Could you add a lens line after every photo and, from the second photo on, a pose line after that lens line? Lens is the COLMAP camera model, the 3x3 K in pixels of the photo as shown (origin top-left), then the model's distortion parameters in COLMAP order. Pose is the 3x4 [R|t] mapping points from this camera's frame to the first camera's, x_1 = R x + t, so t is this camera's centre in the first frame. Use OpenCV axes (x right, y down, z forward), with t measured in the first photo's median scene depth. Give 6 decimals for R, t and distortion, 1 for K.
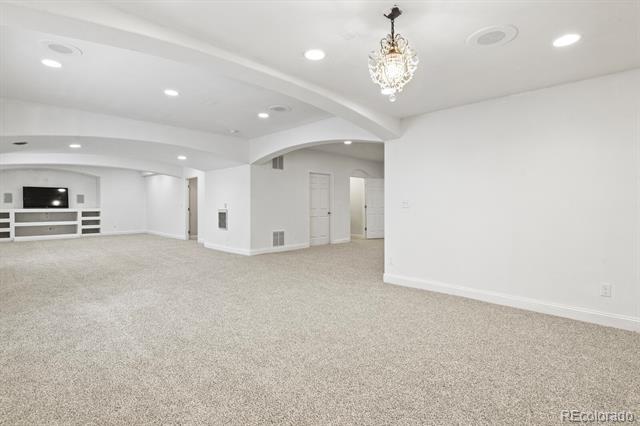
lens RADIAL K [[312.7, 0, 319.1], [0, 312.7, 205.7], [0, 0, 1]] dist [-0.000778, -0.000048]
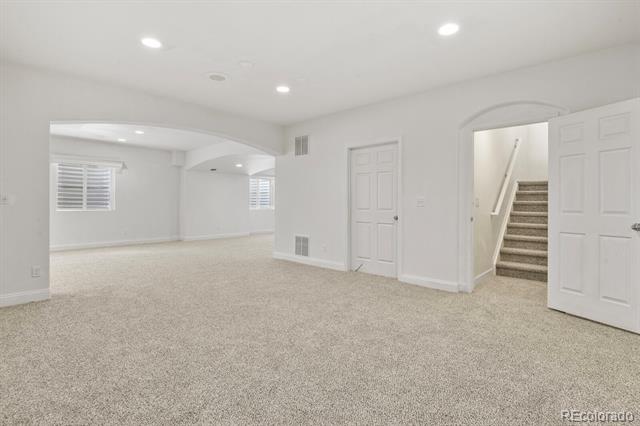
lens RADIAL K [[312.7, 0, 319.1], [0, 312.7, 205.7], [0, 0, 1]] dist [-0.000778, -0.000048]
pose [[0.027563, 0.007285, -0.999594, 0.620583], [-0.008153, 0.999942, 0.007063, 0.001127], [0.999587, 0.007955, 0.027620, 0.997463]]
